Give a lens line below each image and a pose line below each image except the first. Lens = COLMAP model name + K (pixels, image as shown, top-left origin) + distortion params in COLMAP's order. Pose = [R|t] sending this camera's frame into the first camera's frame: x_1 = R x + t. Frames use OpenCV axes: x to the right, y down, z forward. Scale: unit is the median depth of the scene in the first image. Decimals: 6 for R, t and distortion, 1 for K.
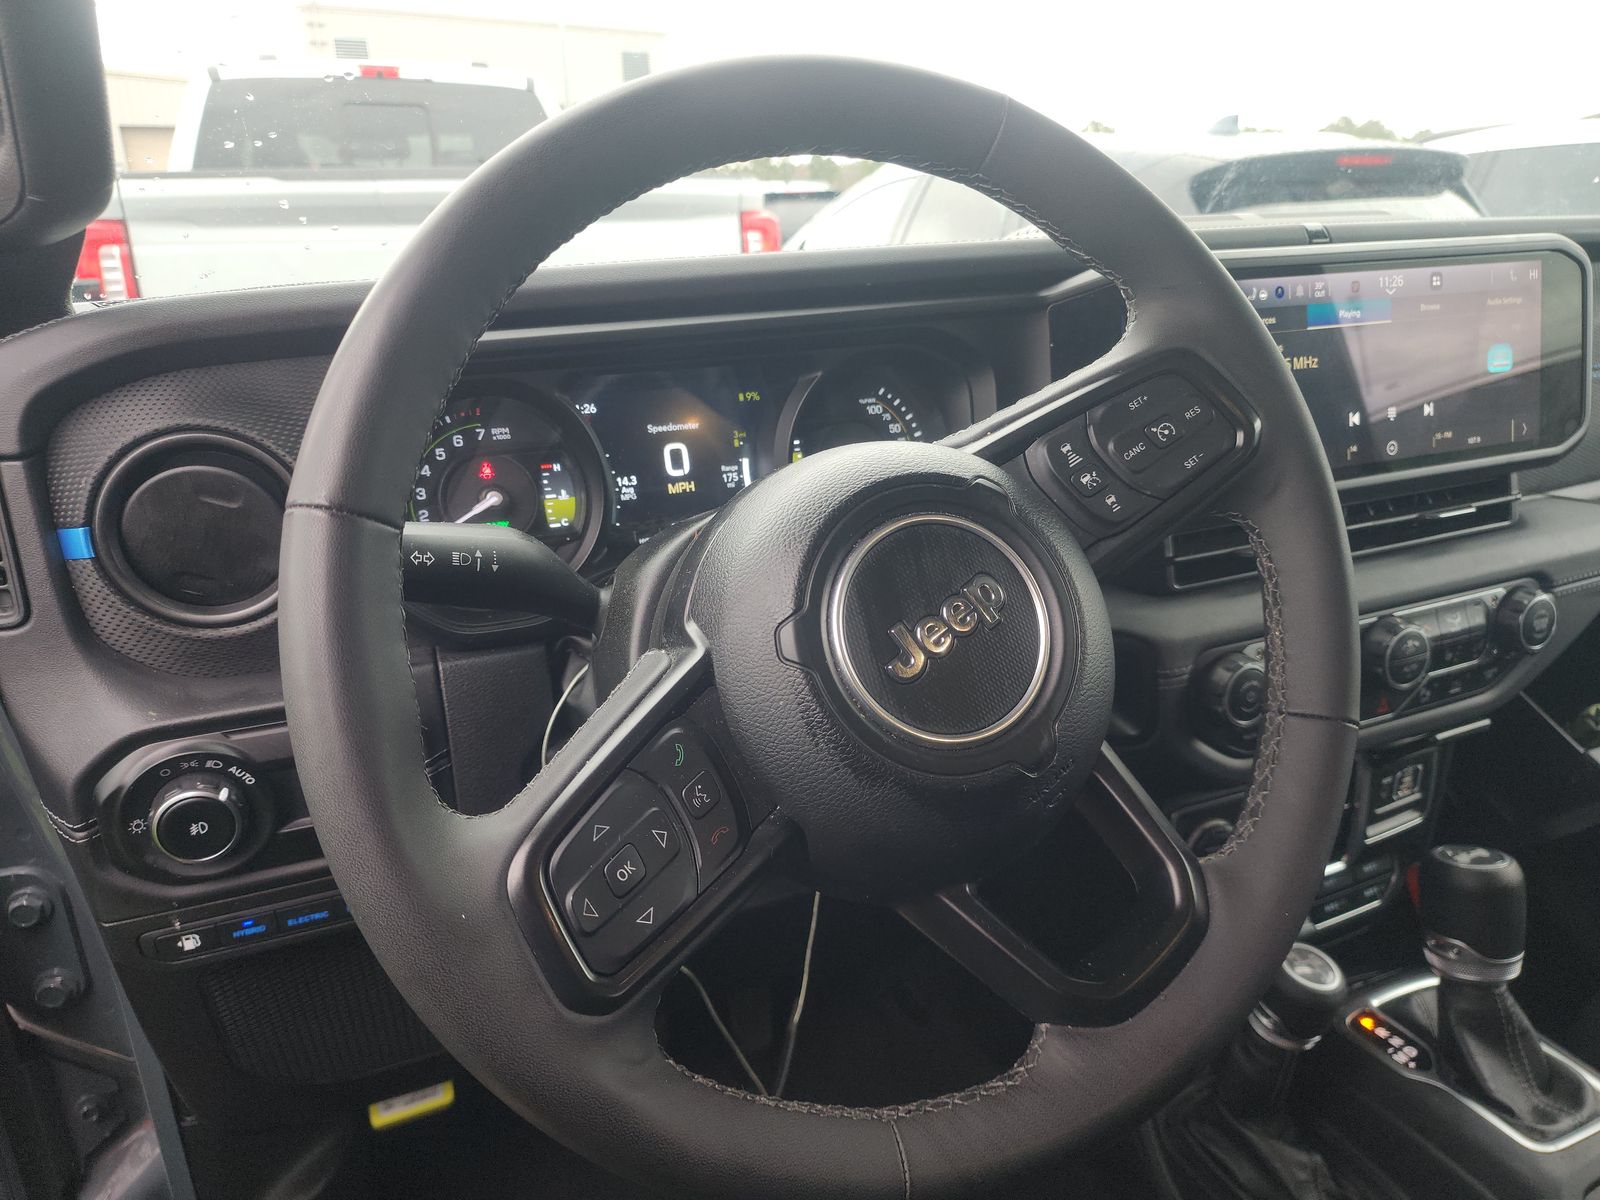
lens RADIAL K [[1070.7, 0, 800.0], [0, 1070.7, 600.0], [0, 0, 1]] dist [0.006454, -0.005126]
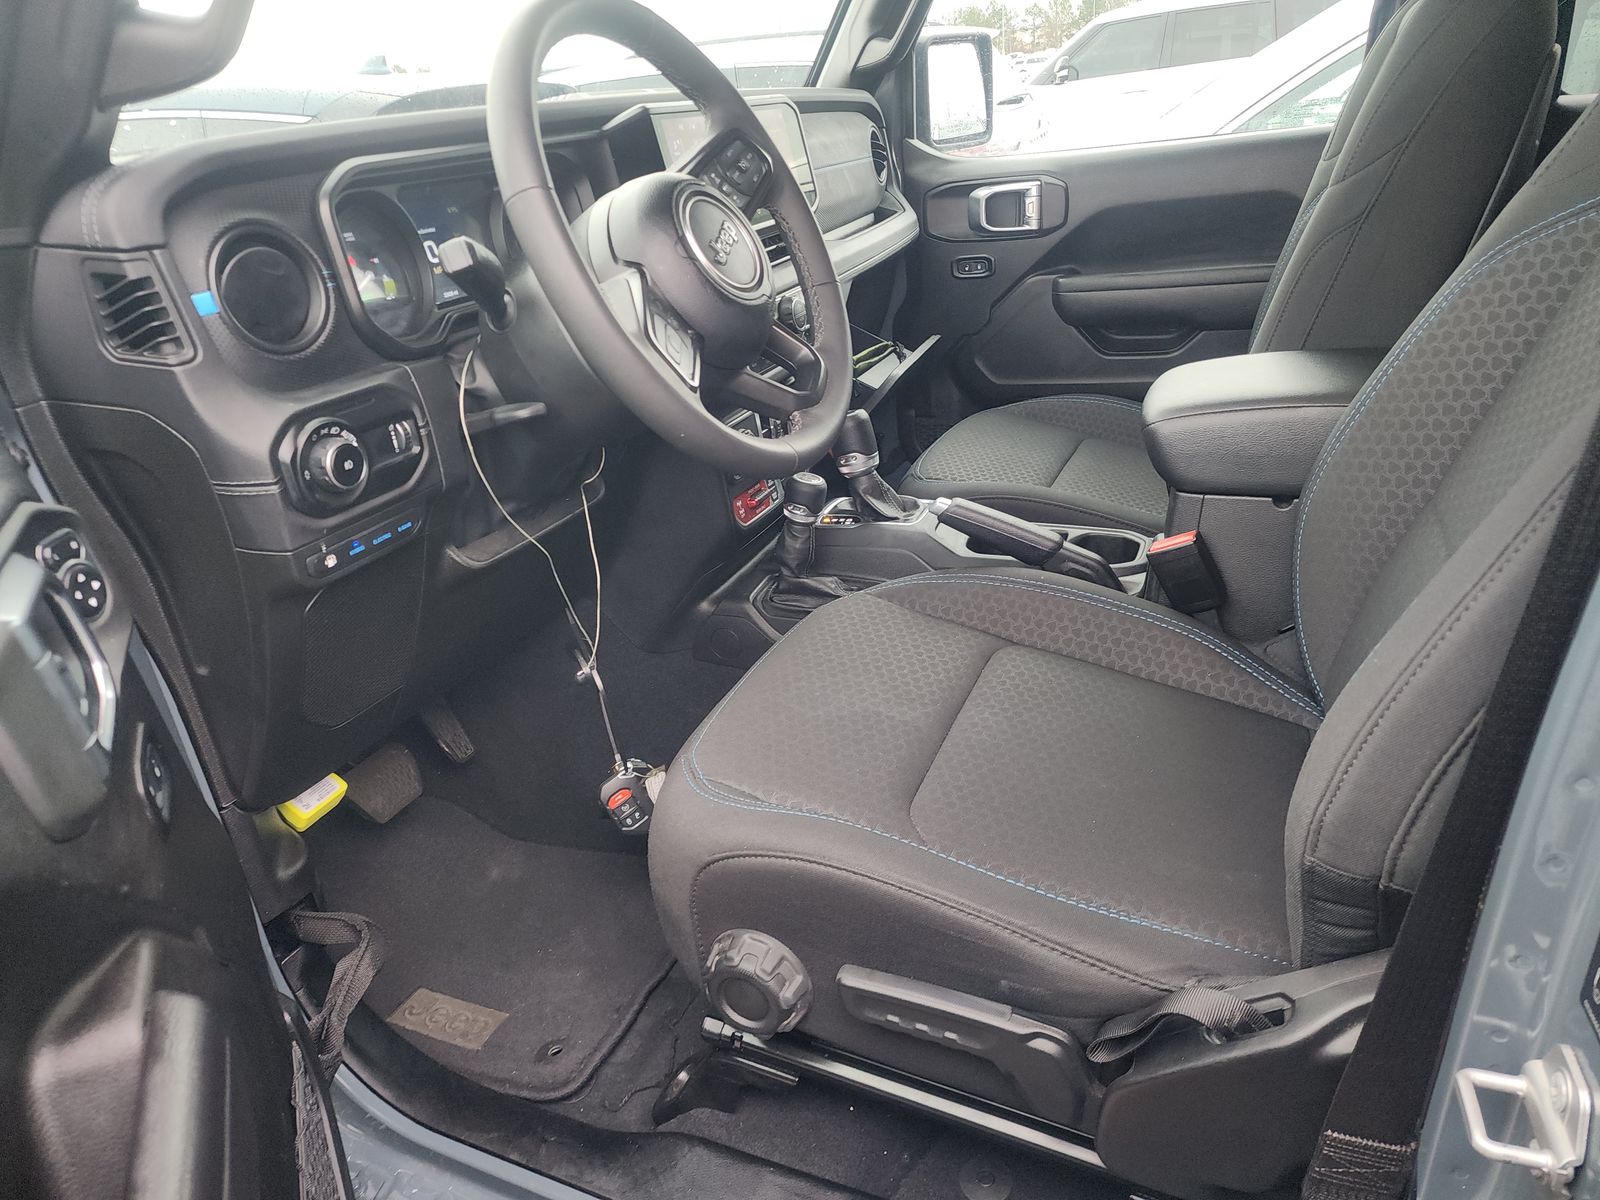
lens RADIAL K [[1070.7, 0, 800.0], [0, 1070.7, 600.0], [0, 0, 1]] dist [0.006454, -0.005126]
pose [[0.717279, -0.305161, 0.626408, -0.973349], [0.280797, 0.949360, 0.140958, 0.312869], [-0.637702, 0.074787, 0.766644, -0.566703]]
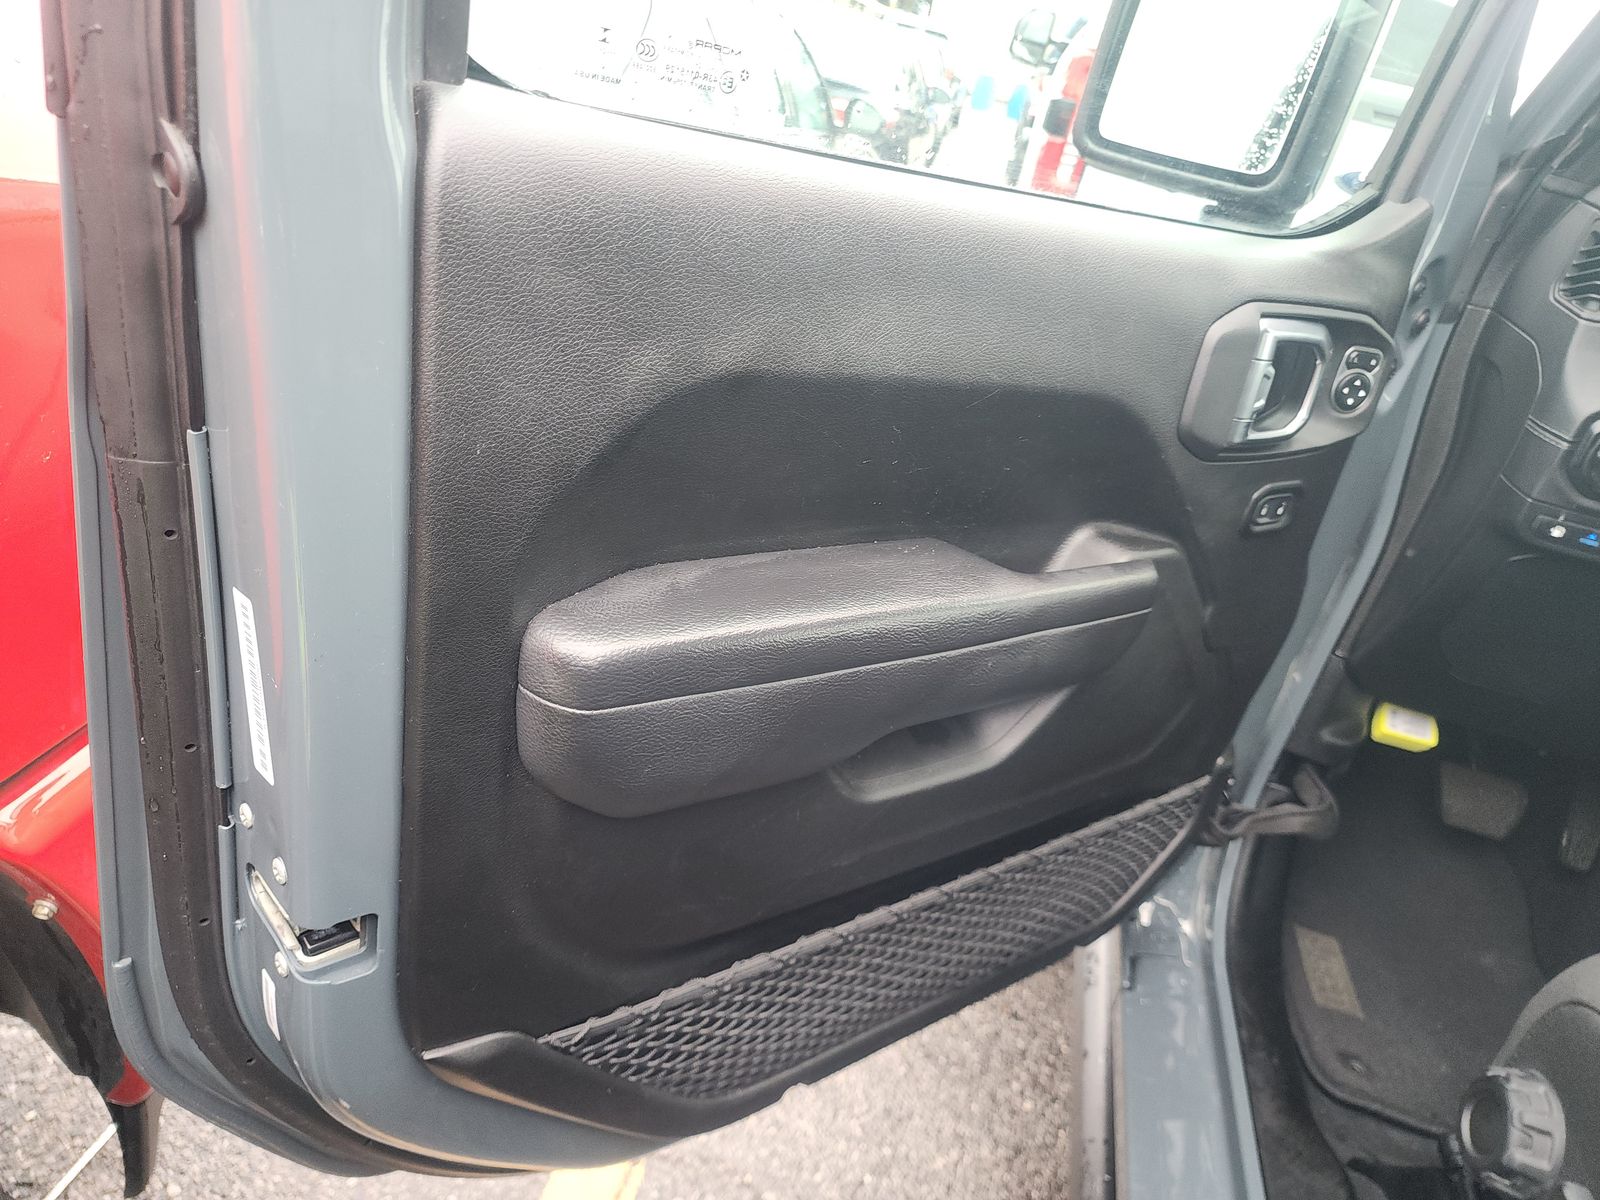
lens RADIAL K [[1070.7, 0, 800.0], [0, 1070.7, 600.0], [0, 0, 1]] dist [0.006454, -0.005126]
pose [[0.792007, 0.453240, -0.409021, -0.703093], [-0.408499, 0.891317, 0.196681, 0.518355], [0.453711, 0.011312, 0.891077, -0.956292]]
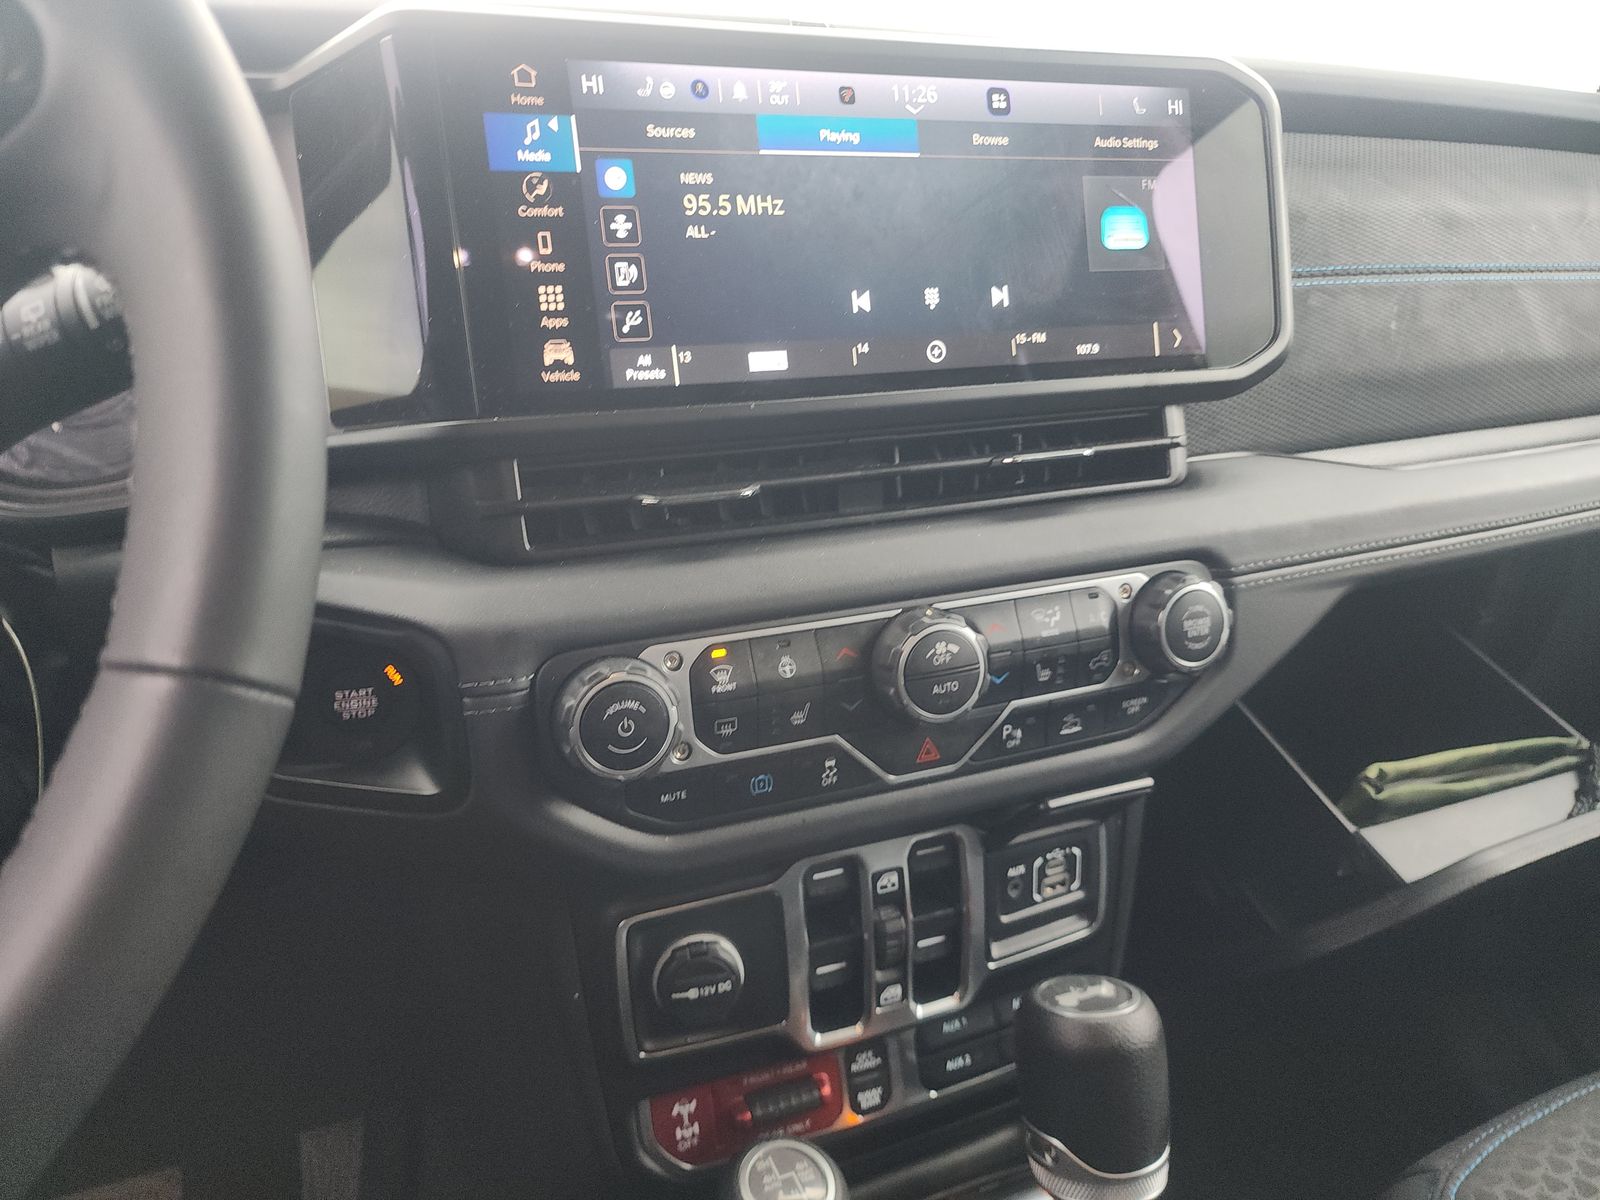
lens RADIAL K [[1064.0, 0, 800.0], [0, 1064.0, 600.0], [0, 0, 1]] dist [0.068886, -0.154894]
pose [[0.999805, -0.000110, -0.019743, 0.542550], [-0.001444, 0.996899, -0.078673, 0.066975], [0.019690, 0.078686, 0.996705, 0.410195]]
